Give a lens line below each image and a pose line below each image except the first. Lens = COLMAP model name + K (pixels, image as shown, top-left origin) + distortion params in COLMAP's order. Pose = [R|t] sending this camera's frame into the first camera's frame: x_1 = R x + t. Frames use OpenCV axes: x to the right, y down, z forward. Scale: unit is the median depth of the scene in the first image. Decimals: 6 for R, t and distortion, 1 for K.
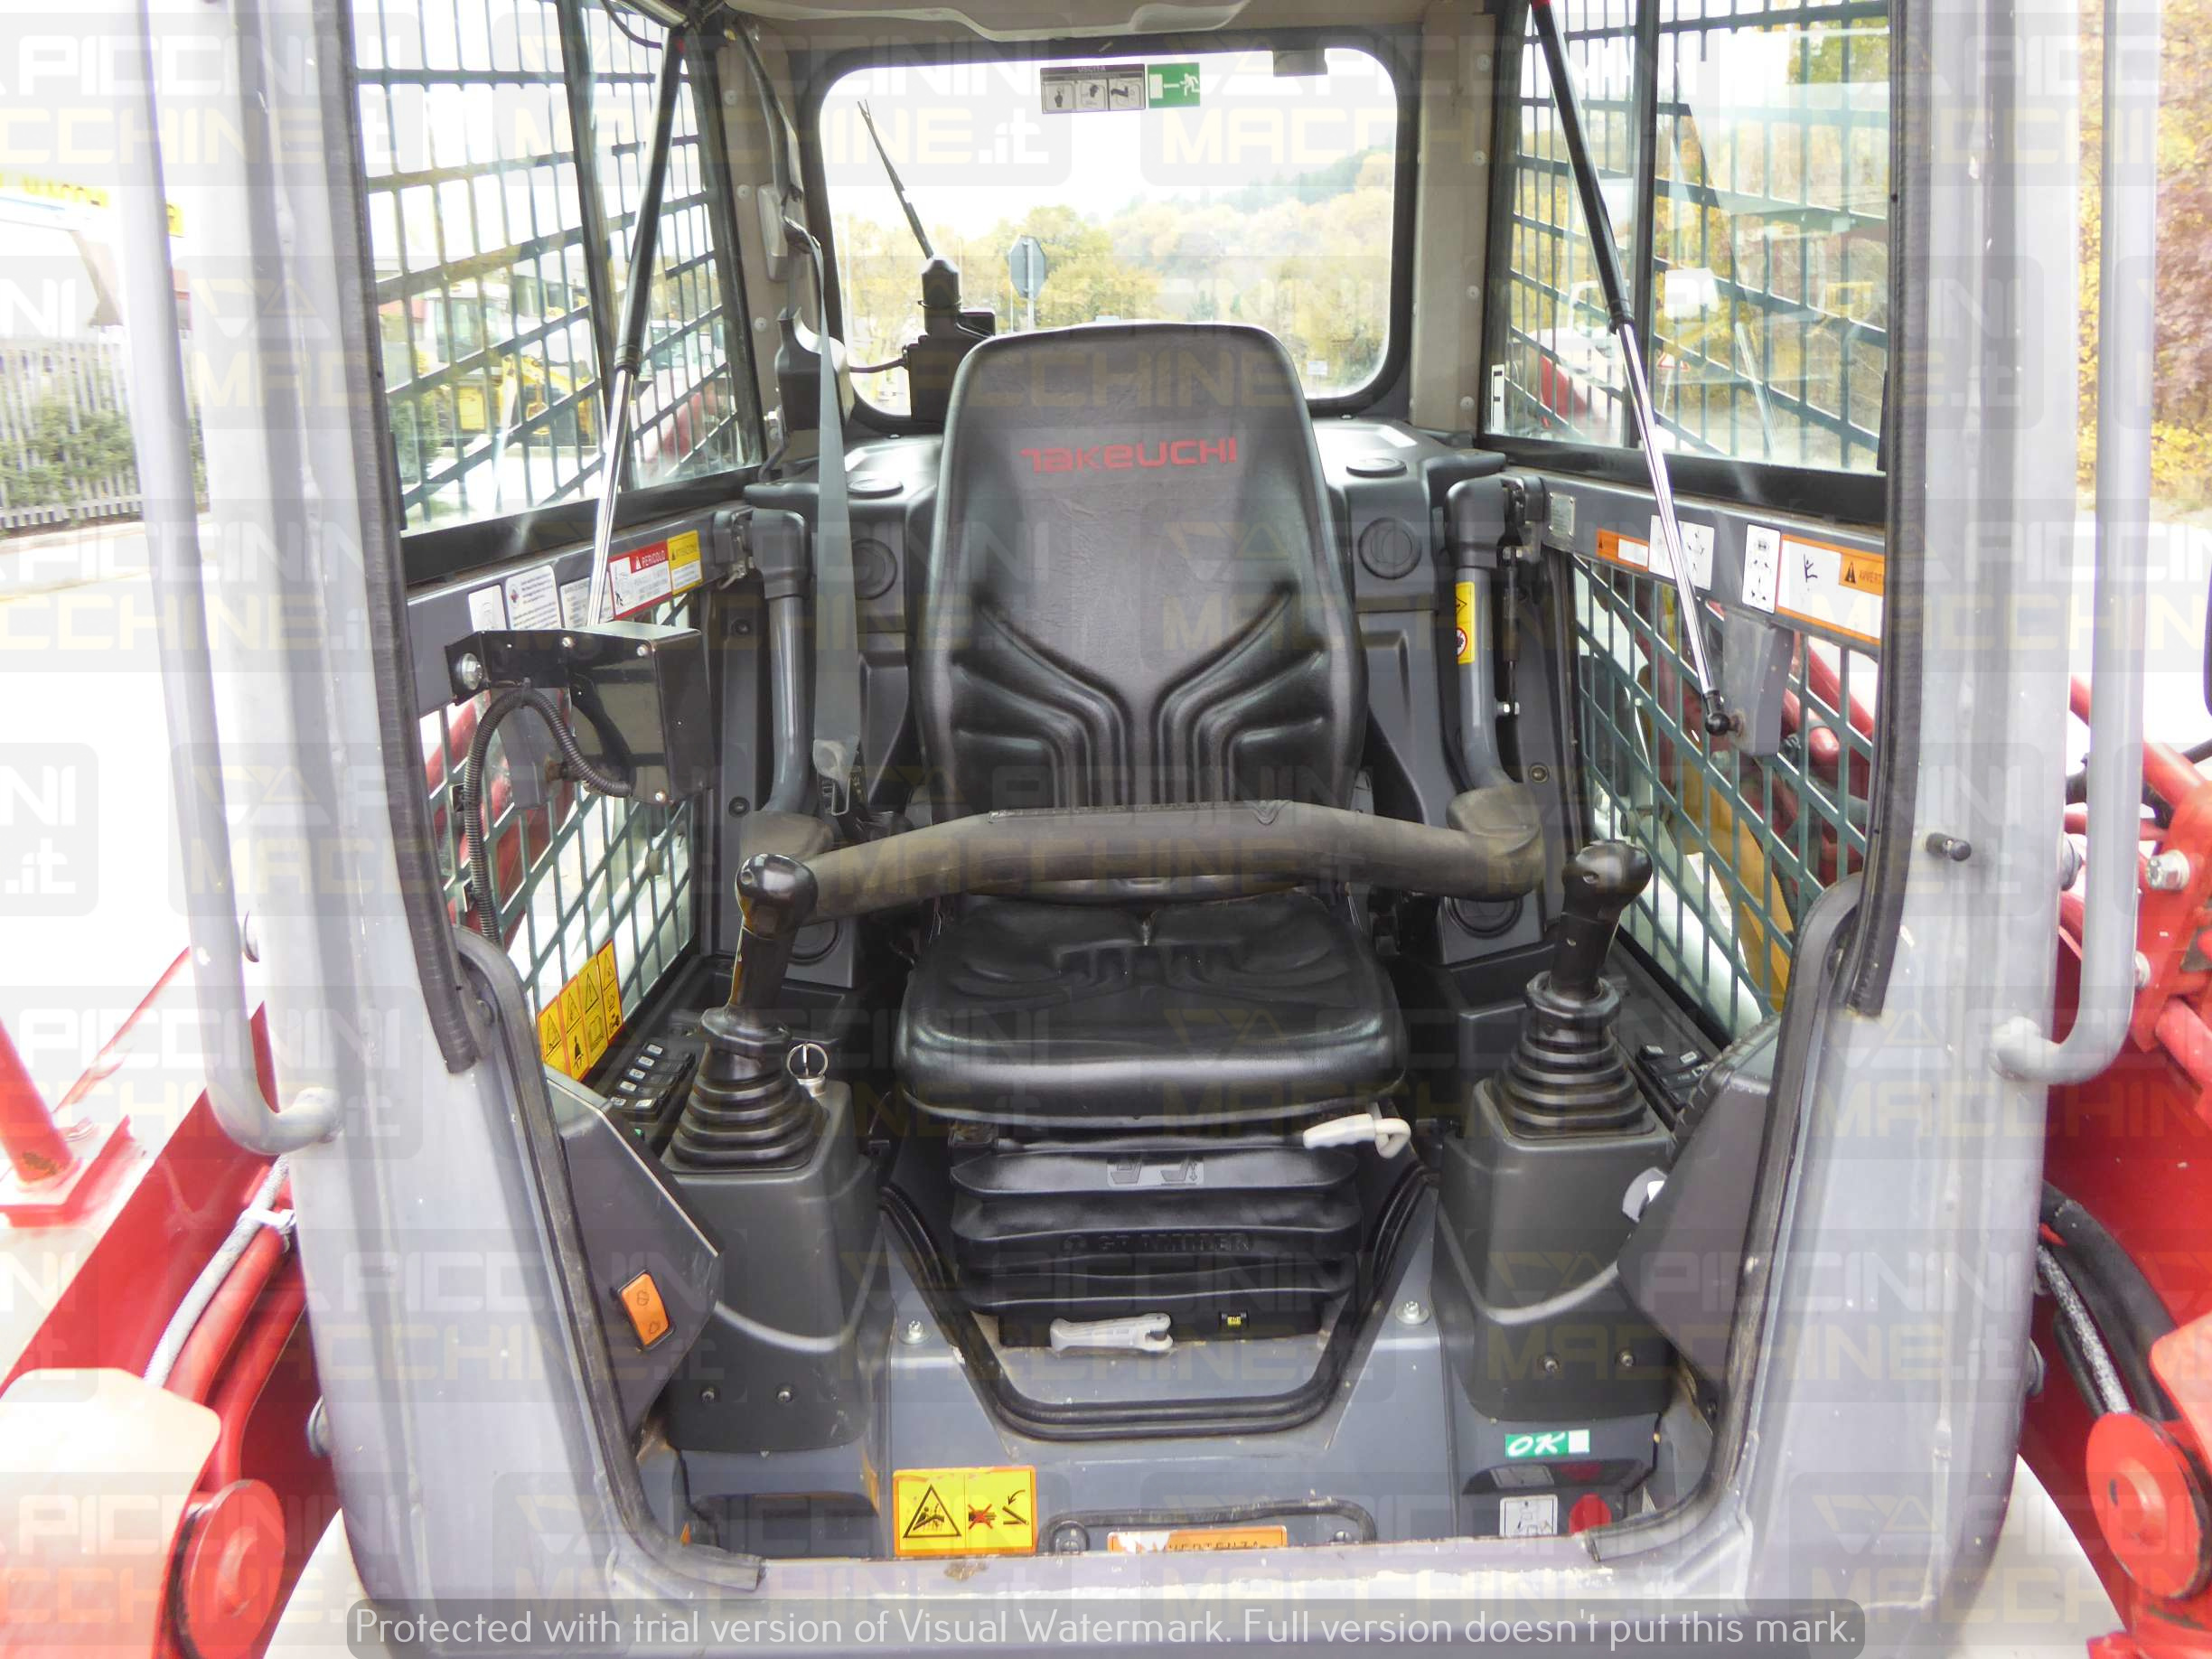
lens RADIAL K [[1568.3, 0, 1113.3], [0, 1568.3, 835.9], [0, 0, 1]] dist [-0.033254, 0.013813]
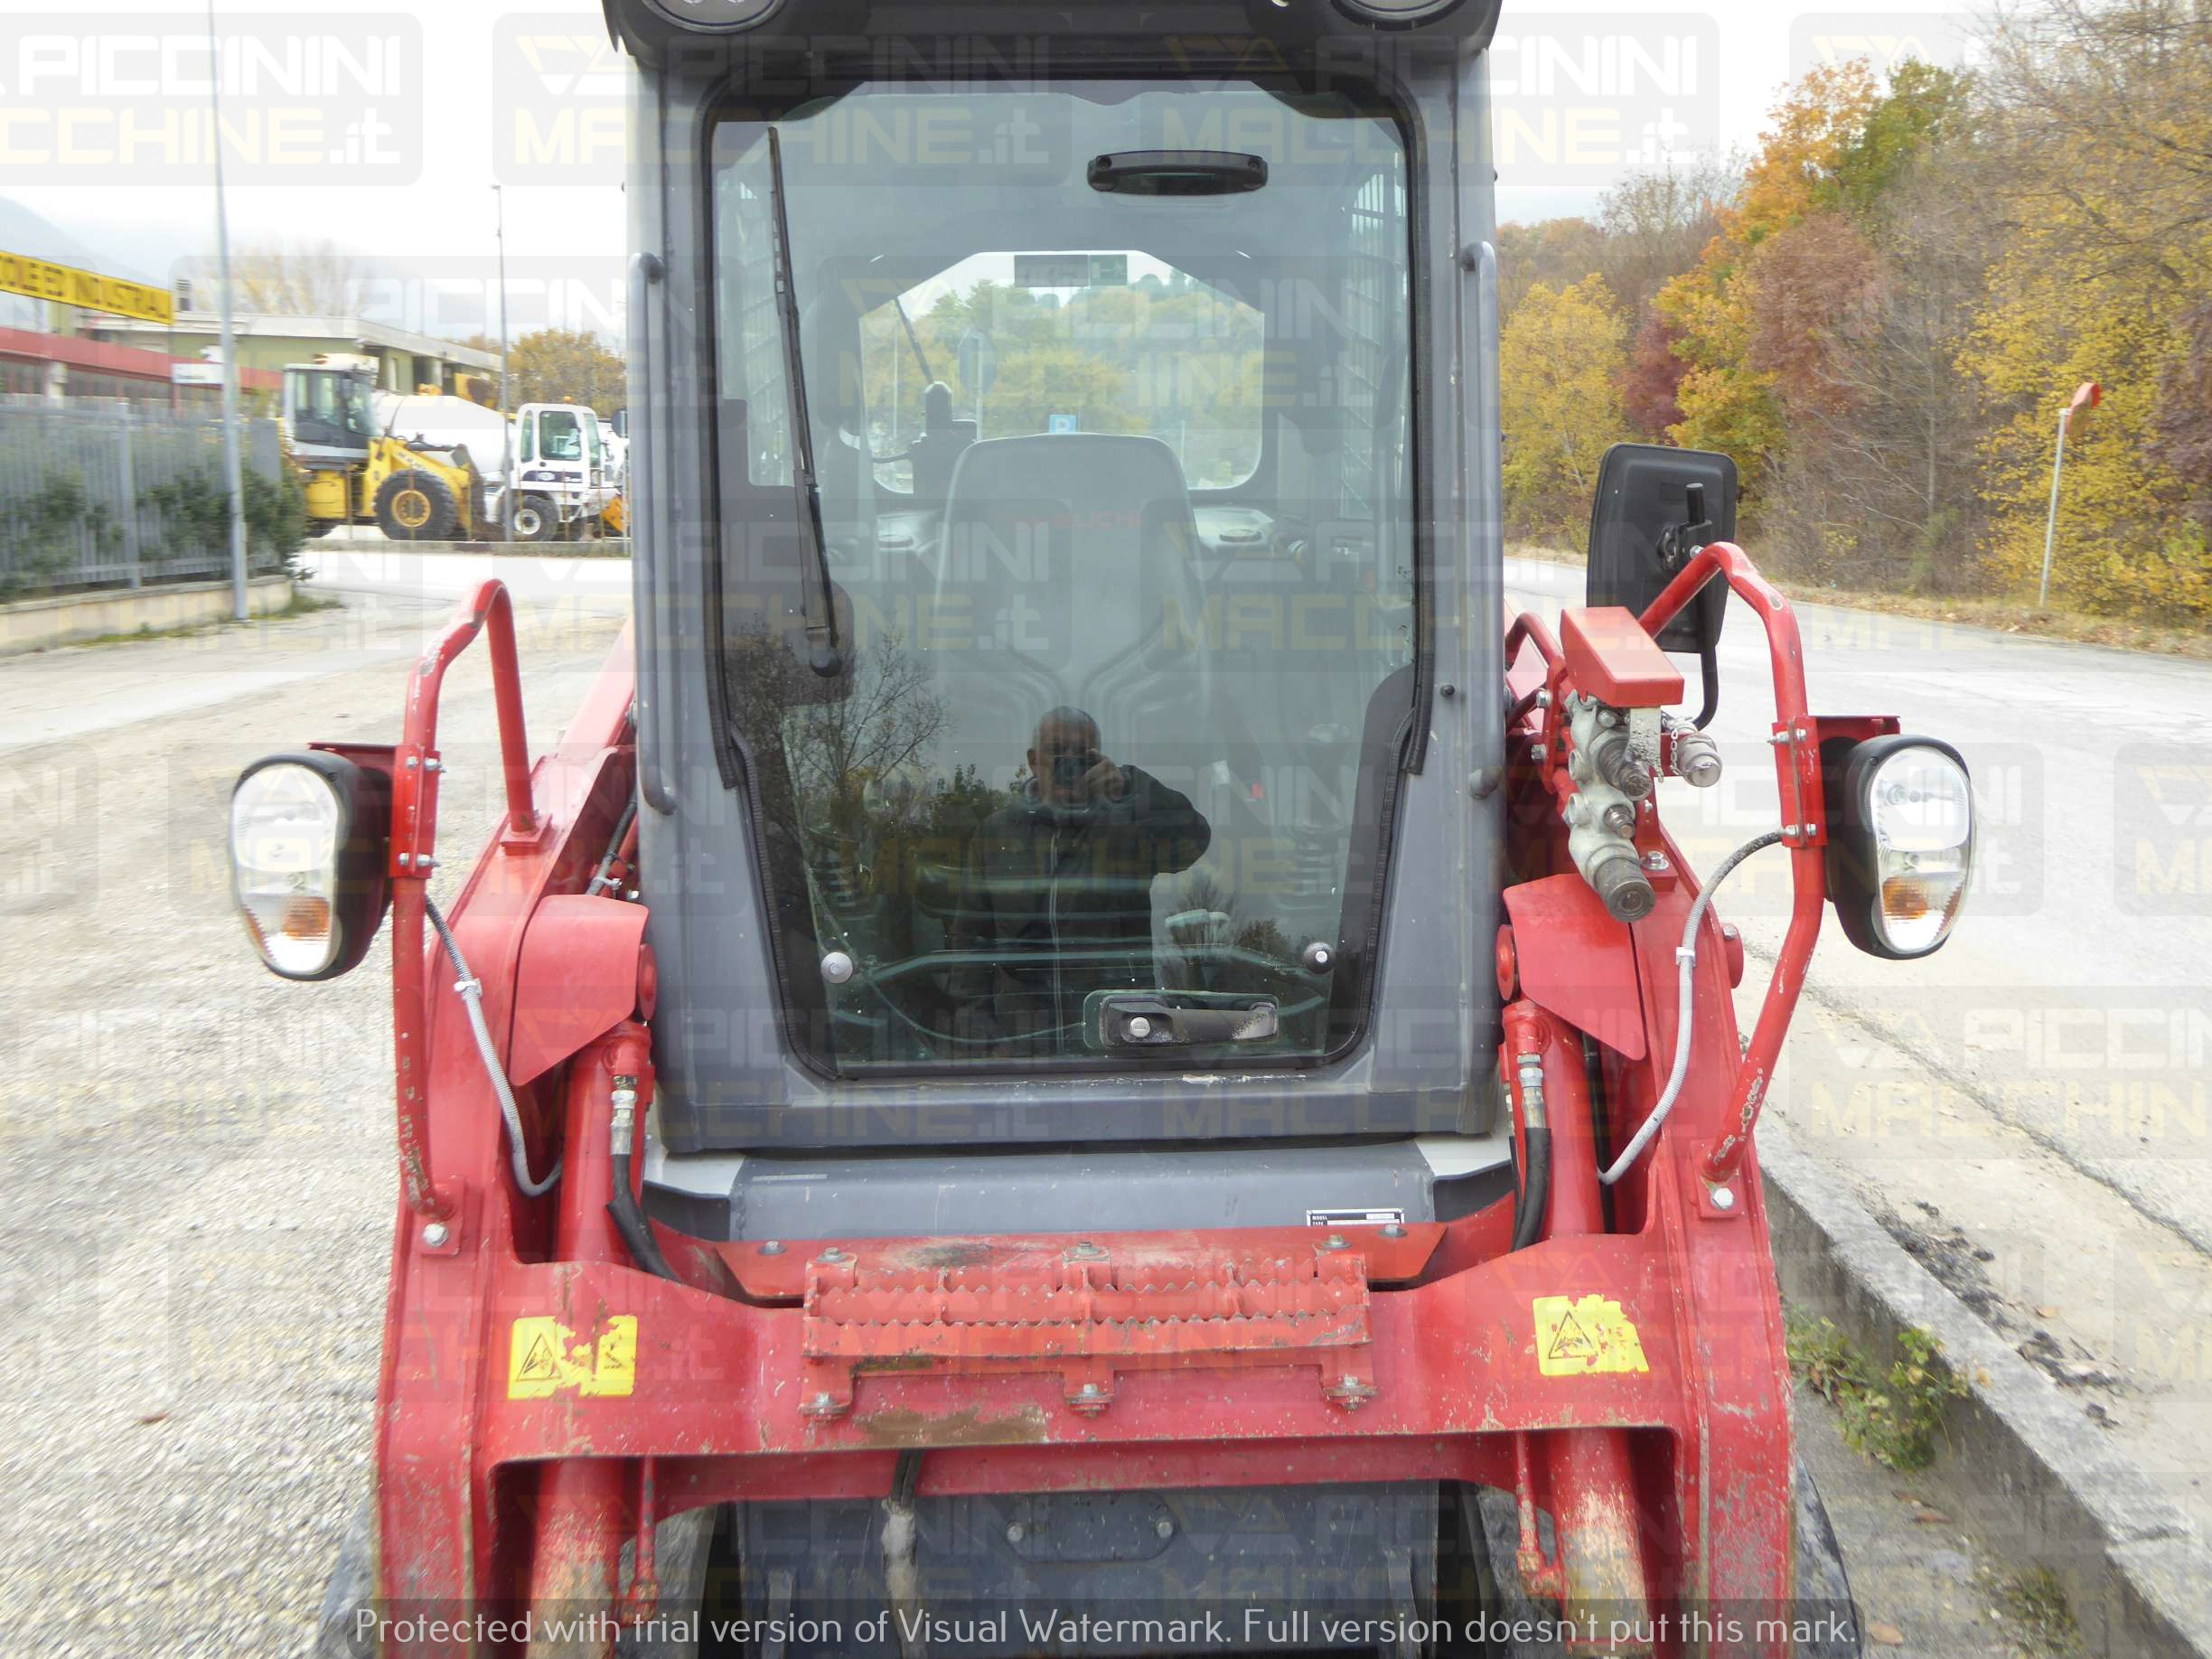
lens RADIAL K [[1854.8, 0, 1099.1], [0, 1854.8, 813.5], [0, 0, 1]] dist [0.026221, -0.031881]
pose [[0.999497, 0.022786, 0.022076, 0.004241], [-0.020233, 0.993763, -0.109659, 0.206238], [-0.024437, 0.109157, 0.993724, -0.664498]]
